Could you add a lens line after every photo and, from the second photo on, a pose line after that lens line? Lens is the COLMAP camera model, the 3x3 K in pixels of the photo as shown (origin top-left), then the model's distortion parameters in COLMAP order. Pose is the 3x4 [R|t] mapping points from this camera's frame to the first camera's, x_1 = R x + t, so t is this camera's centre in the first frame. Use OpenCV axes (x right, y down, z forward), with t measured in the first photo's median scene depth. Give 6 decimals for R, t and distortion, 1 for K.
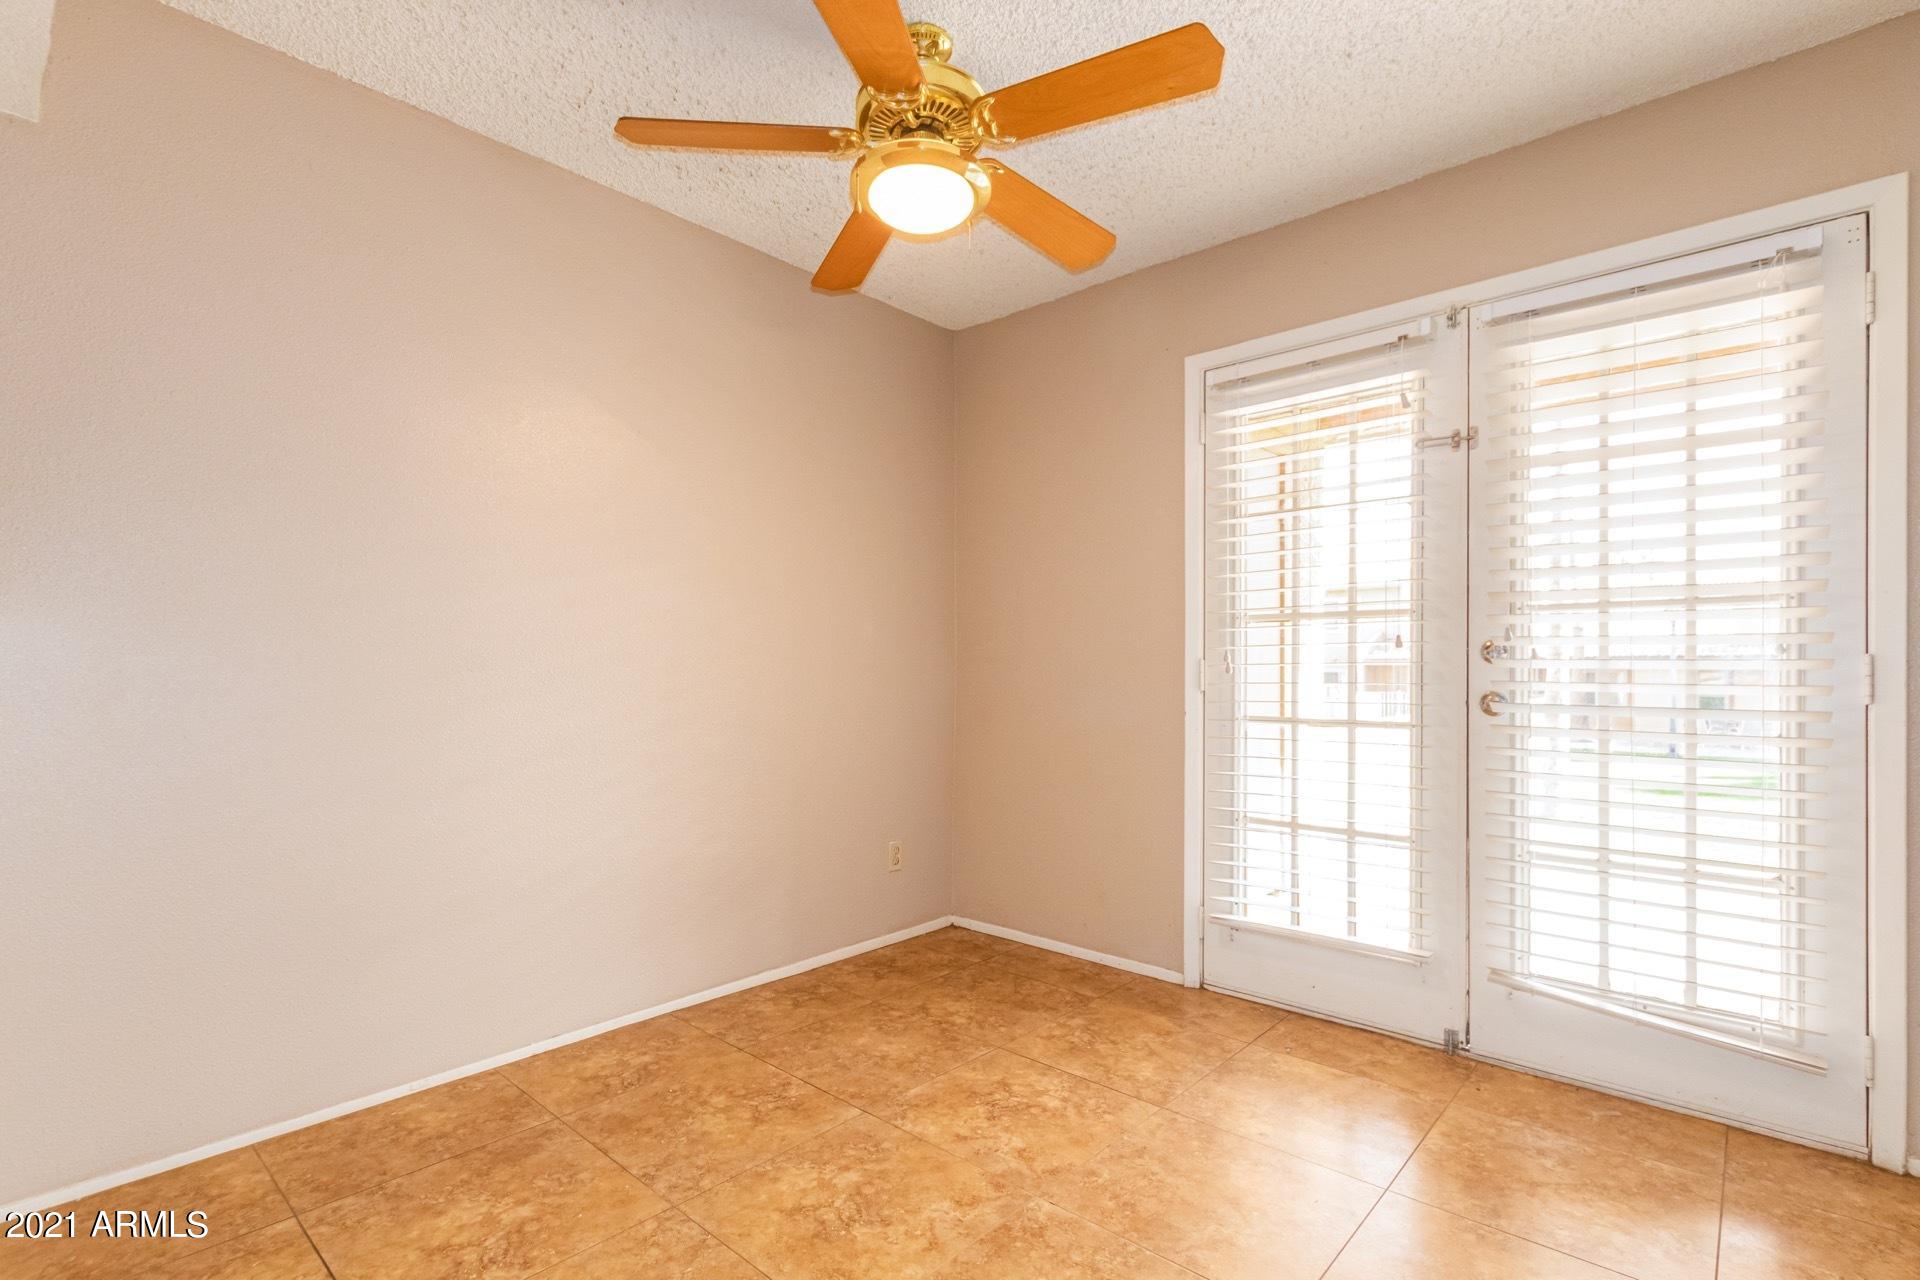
lens RADIAL K [[889.0, 0, 958.0], [0, 889.0, 677.0], [0, 0, 1]] dist [-0.001570, -0.001569]
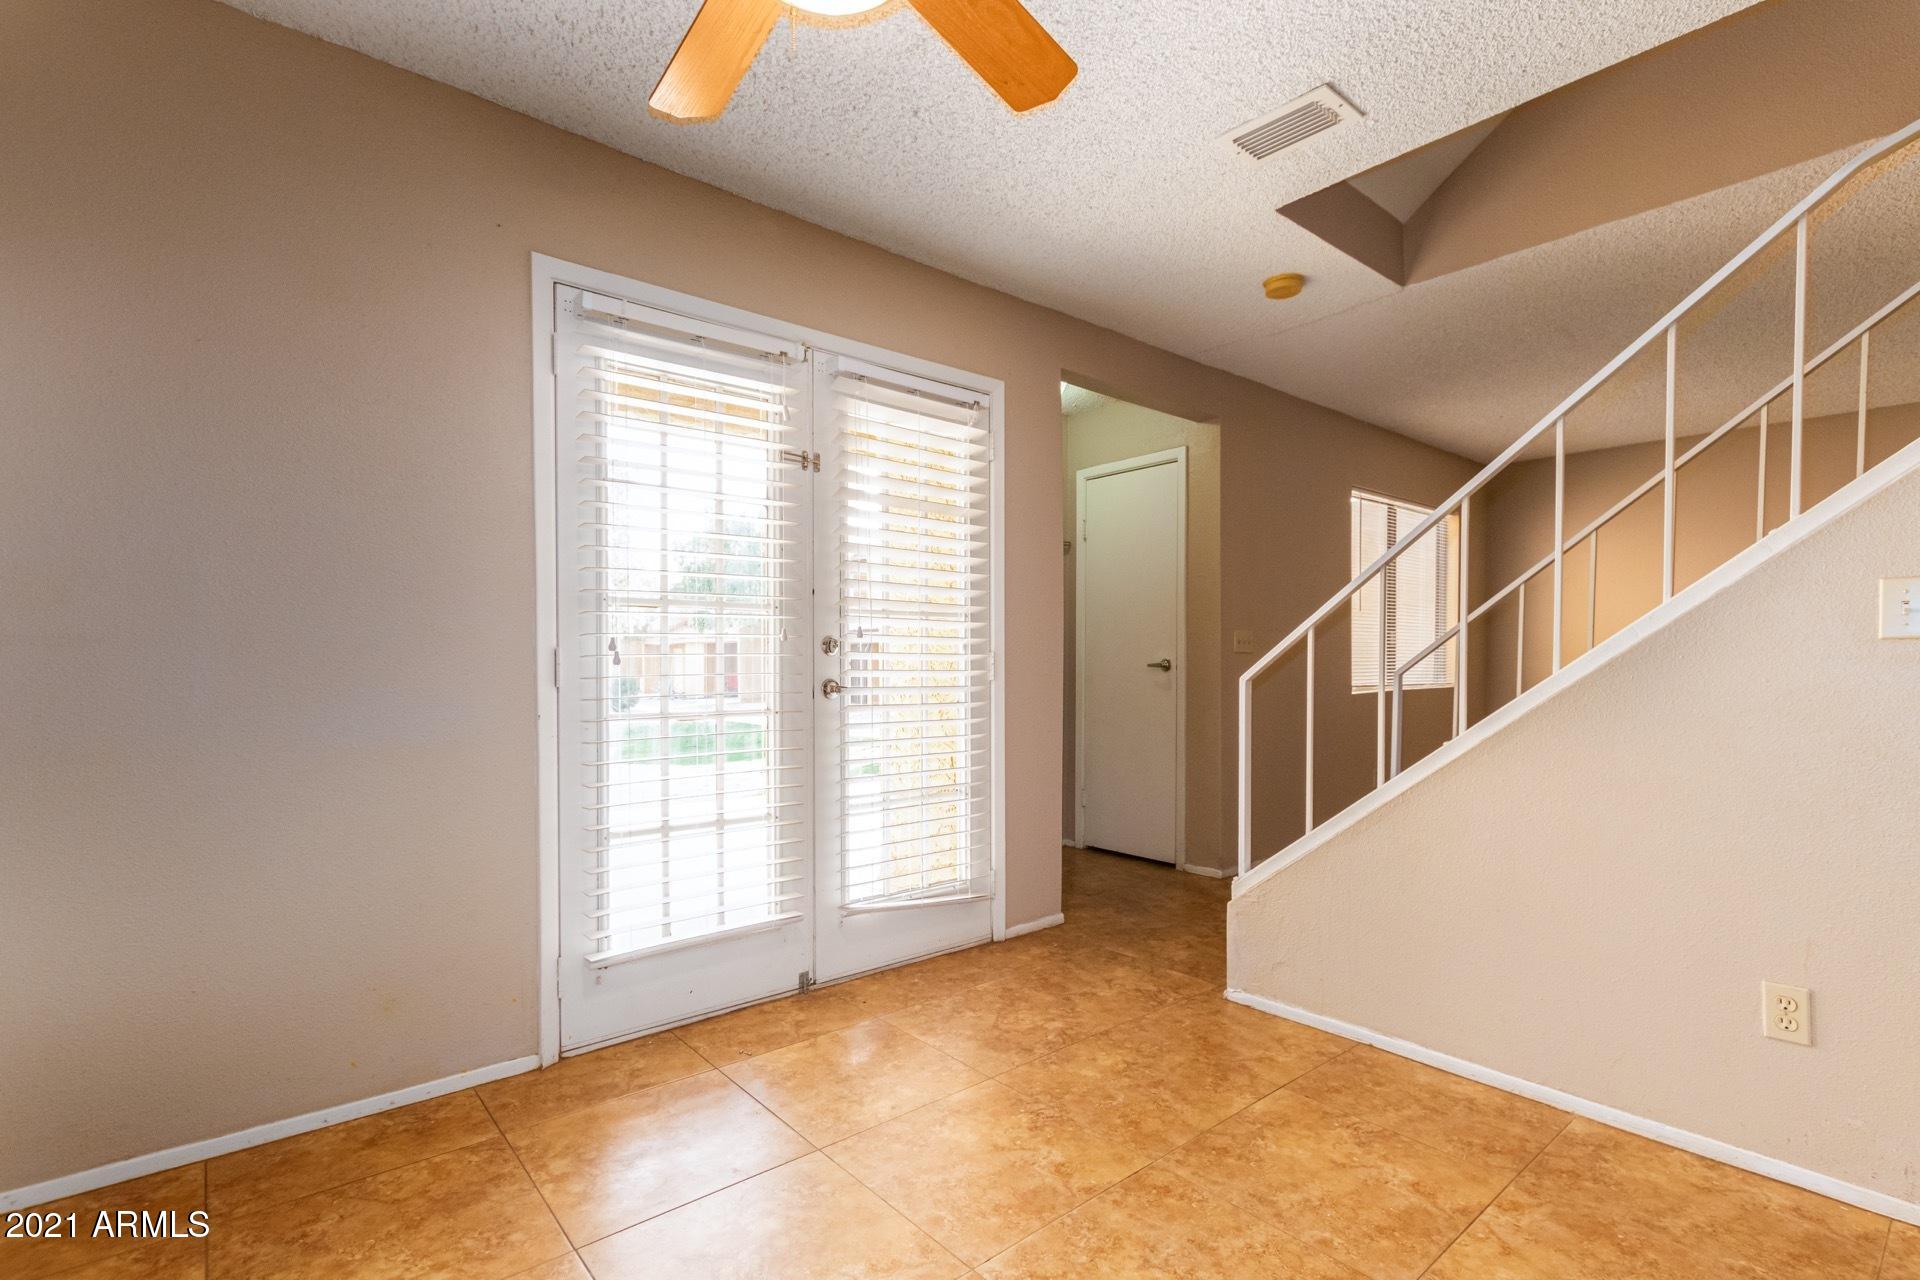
lens RADIAL K [[889.0, 0, 958.0], [0, 889.0, 677.0], [0, 0, 1]] dist [-0.001570, -0.001569]
pose [[0.135610, -0.025294, 0.990439, -0.545841], [0.003838, 0.999680, 0.025005, -0.014903], [-0.990755, 0.000410, 0.135664, 0.636431]]
